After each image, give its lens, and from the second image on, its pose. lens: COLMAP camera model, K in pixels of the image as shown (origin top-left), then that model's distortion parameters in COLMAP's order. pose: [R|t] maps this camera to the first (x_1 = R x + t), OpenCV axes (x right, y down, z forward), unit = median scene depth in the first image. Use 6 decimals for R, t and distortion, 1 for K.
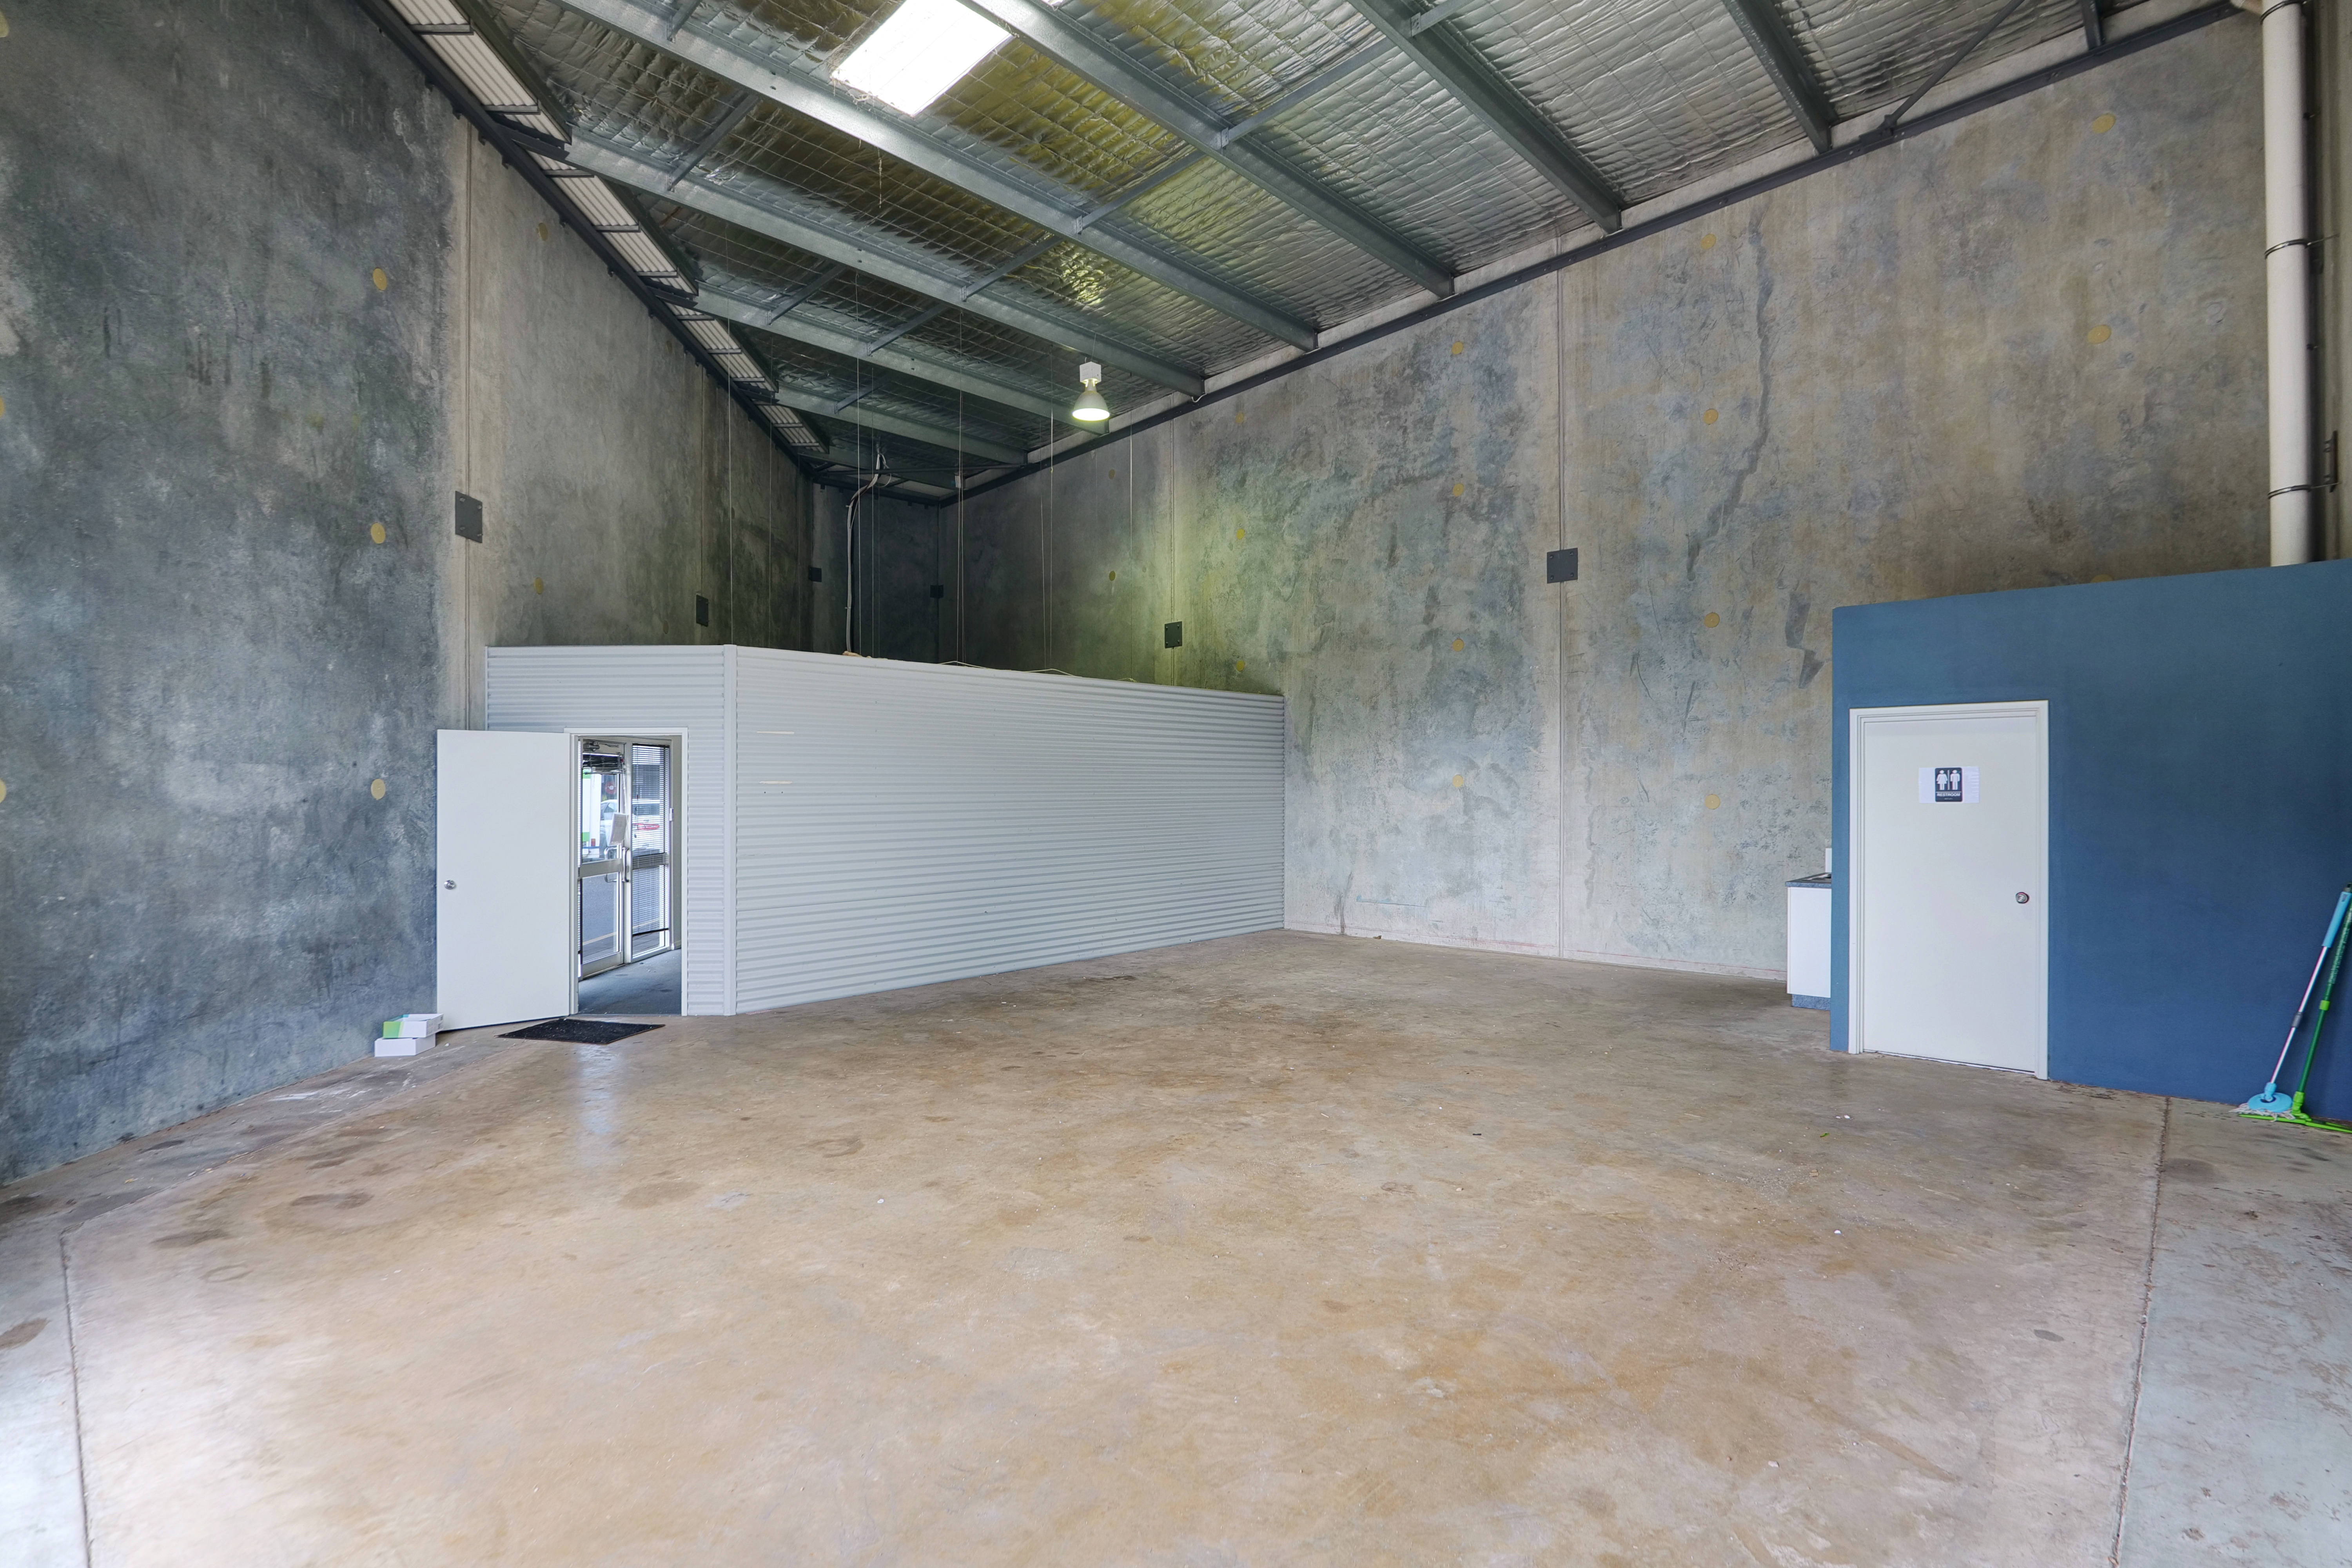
lens RADIAL K [[1091.3, 0, 1188.2], [0, 1091.3, 796.8], [0, 0, 1]] dist [-0.020322, 0.003663]
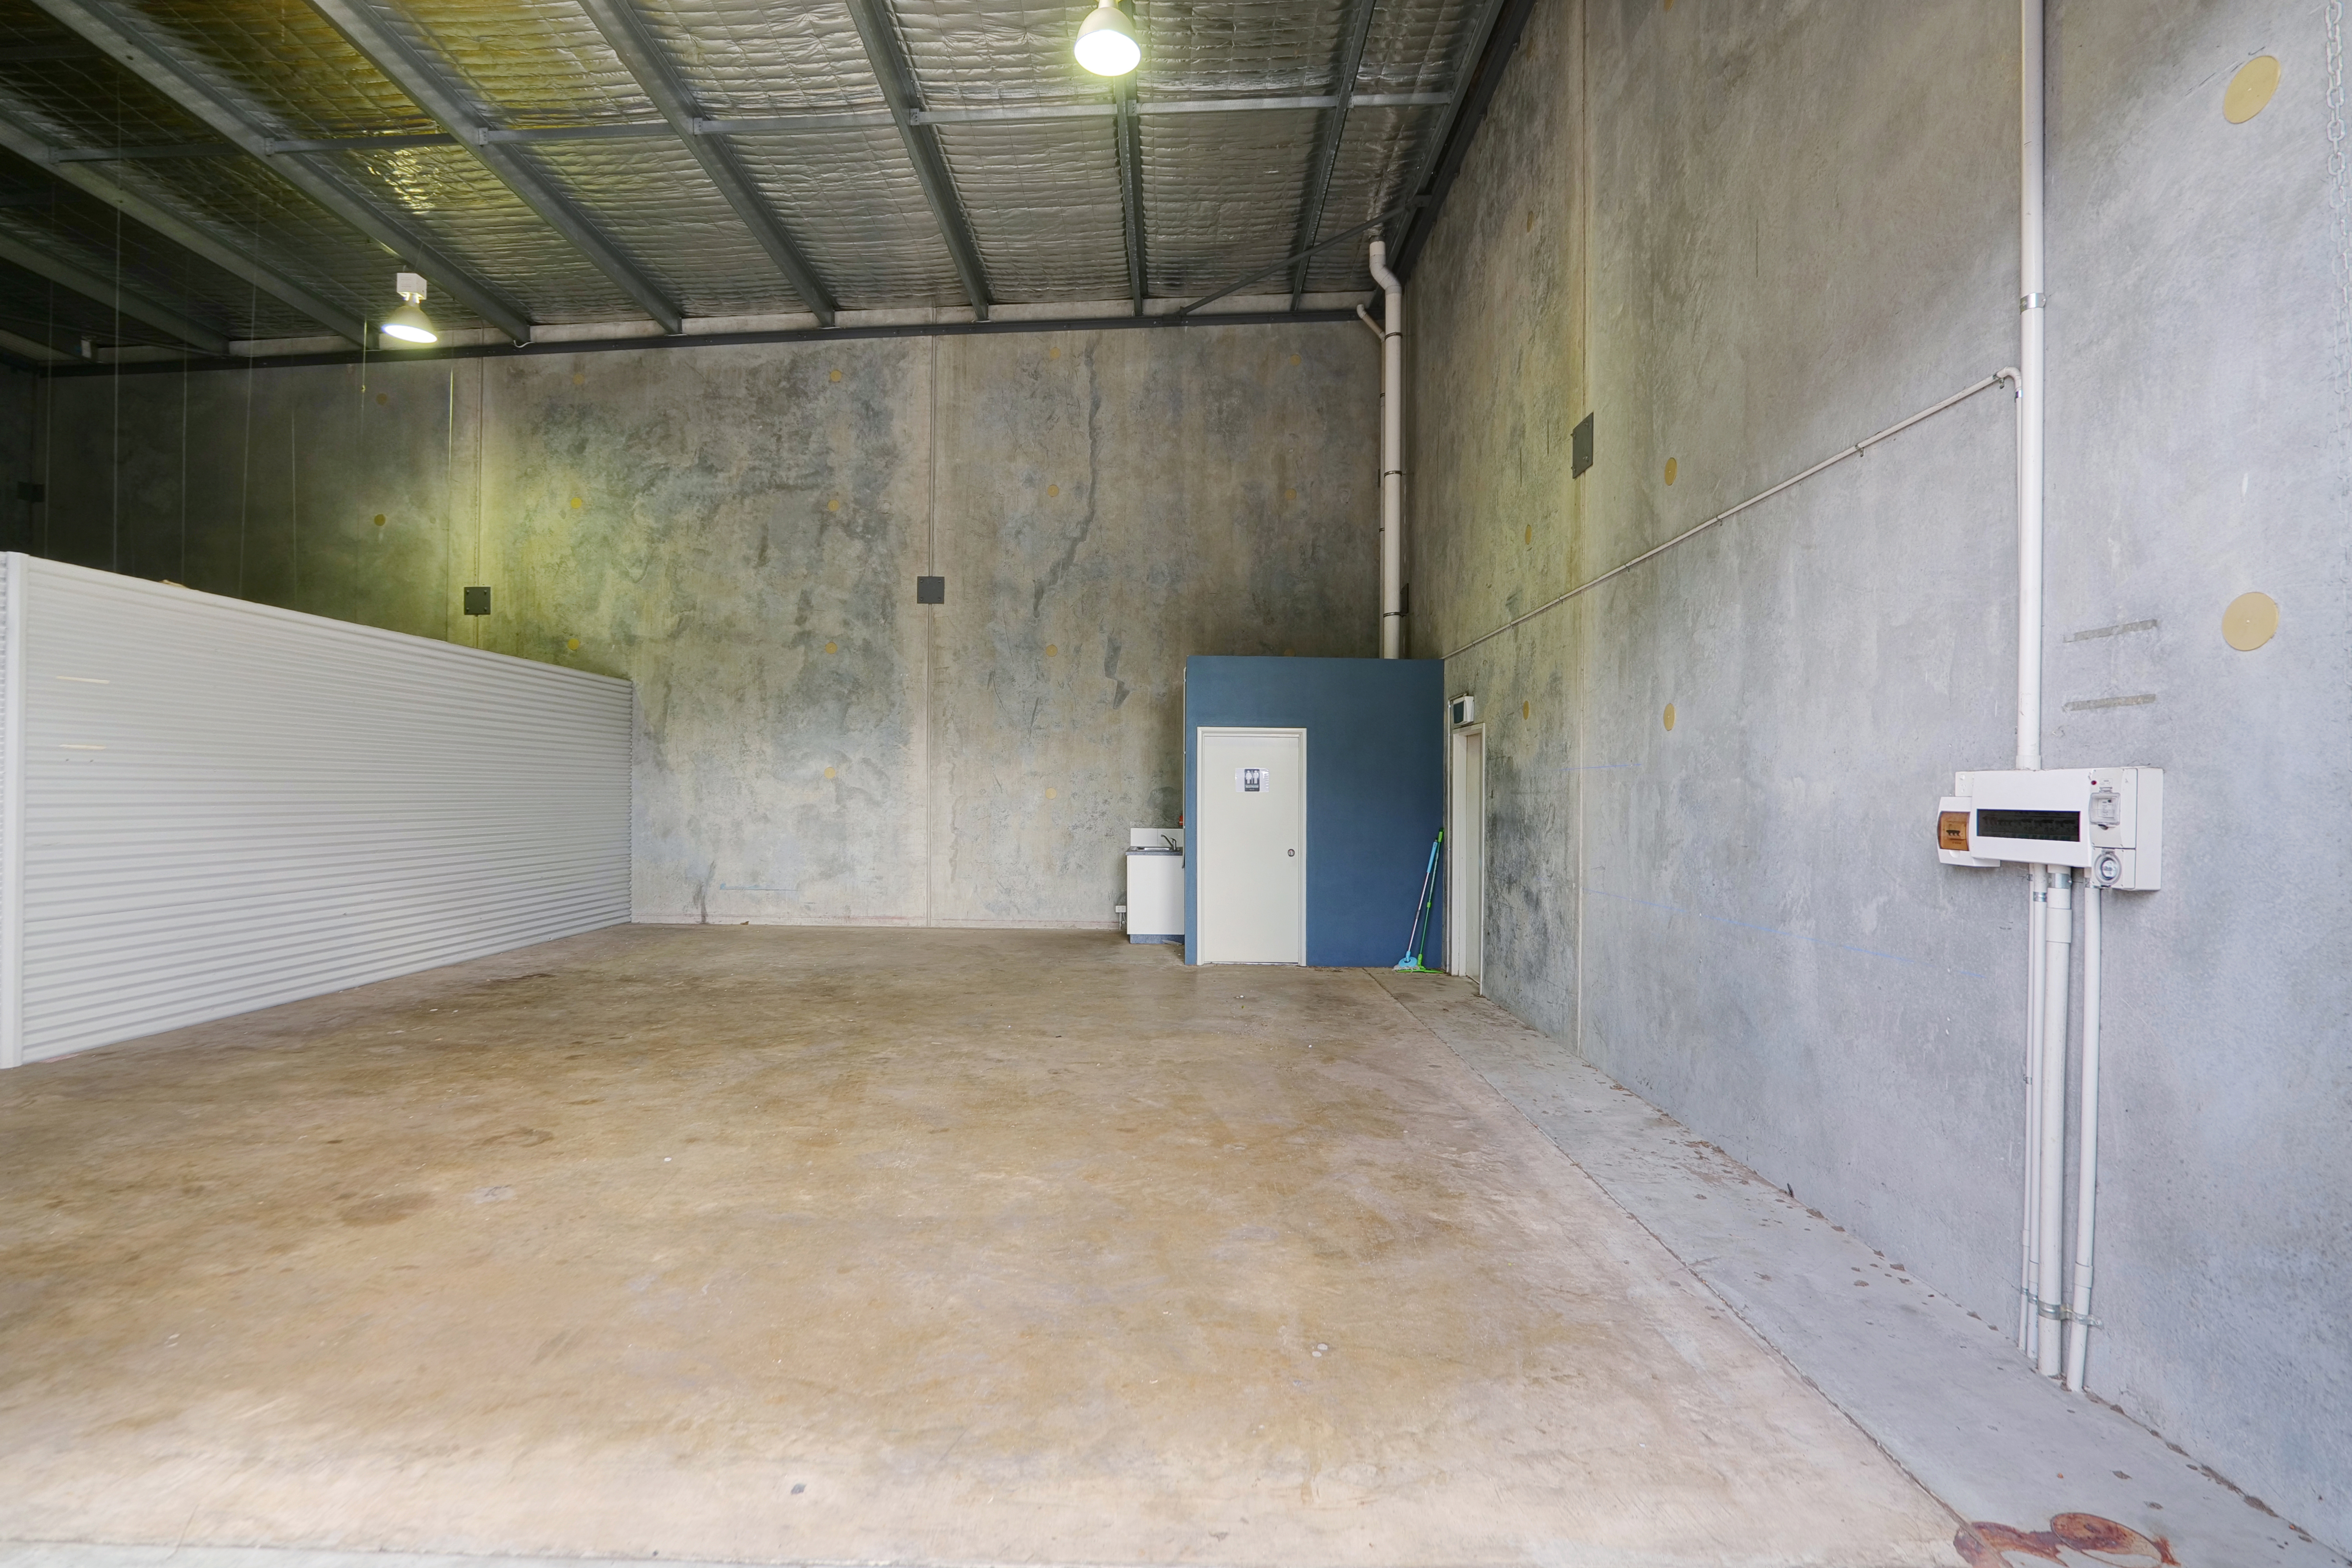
lens RADIAL K [[1091.3, 0, 1157.6], [0, 1091.3, 792.3], [0, 0, 1]] dist [-0.020322, 0.003663]
pose [[0.737524, 0.014810, 0.675159, -0.343548], [-0.009242, 0.999887, -0.011838, 0.020530], [-0.675258, 0.002491, 0.737577, -0.029987]]
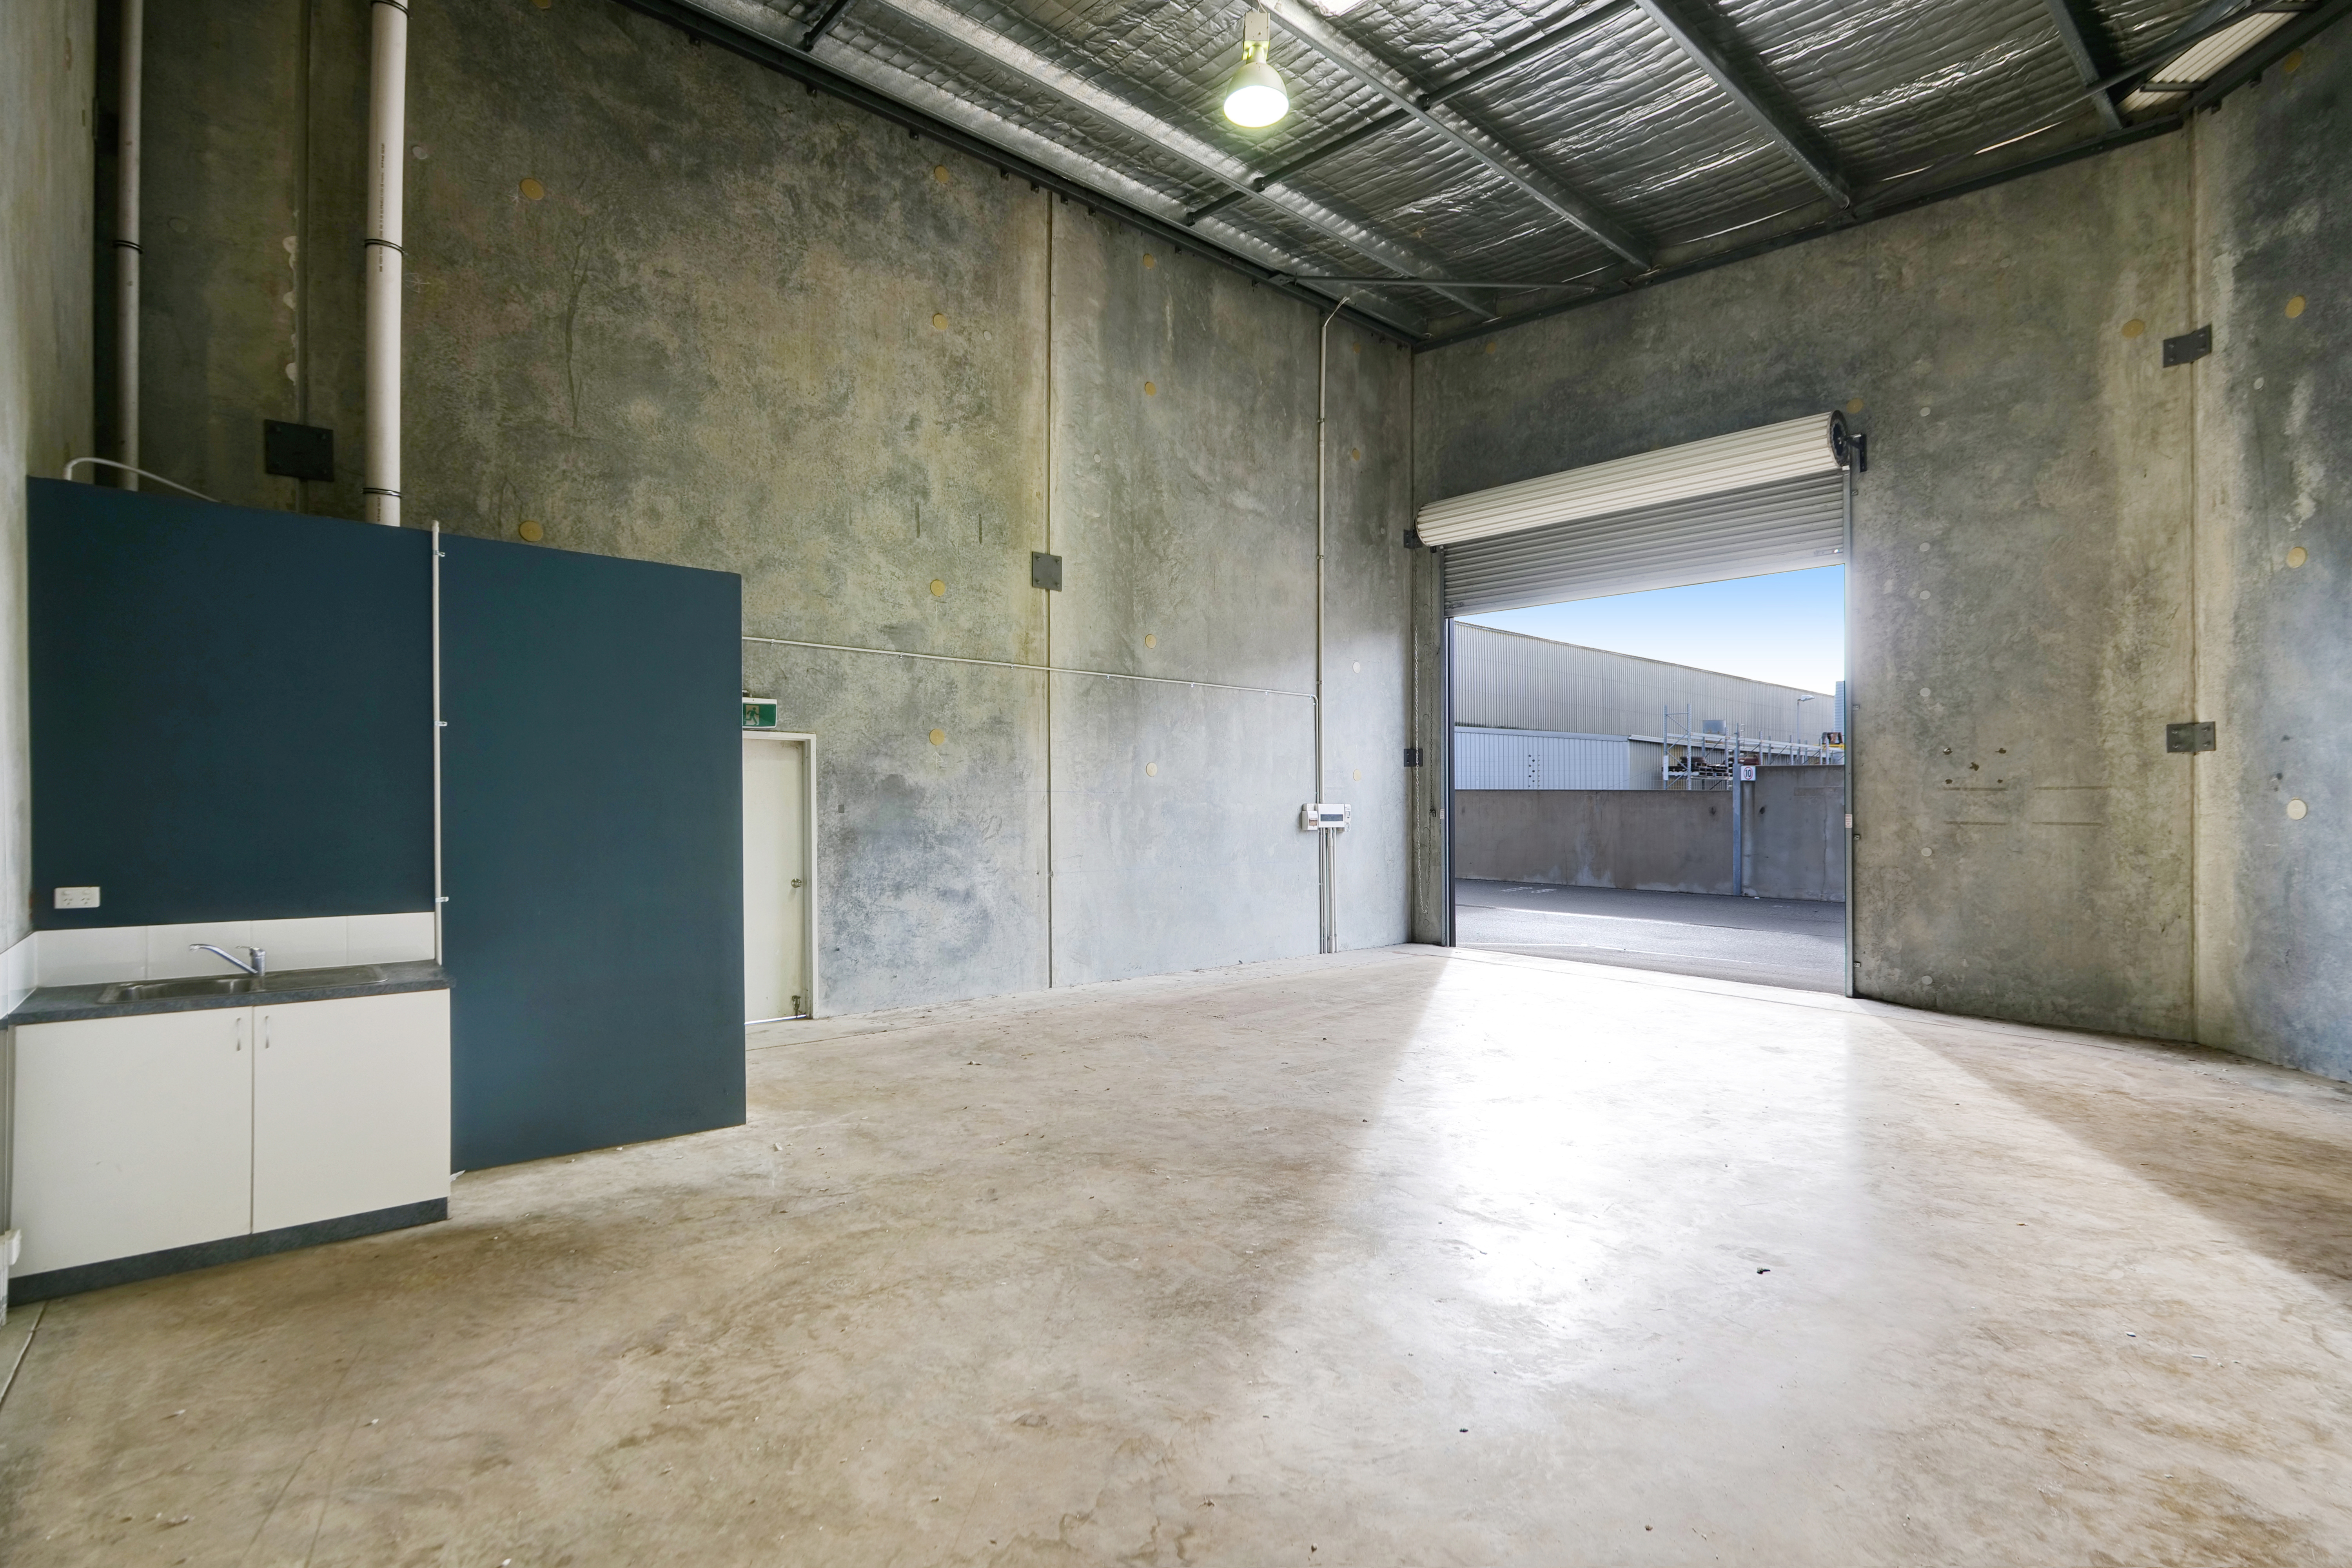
lens RADIAL K [[1091.3, 0, 1133.9], [0, 1091.3, 780.9], [0, 0, 1]] dist [-0.020322, 0.003663]
pose [[-0.991571, -0.003268, 0.129524, 0.188067], [-0.004127, 0.999971, -0.006369, -0.014341], [-0.129499, -0.006850, -0.991556, 1.515191]]
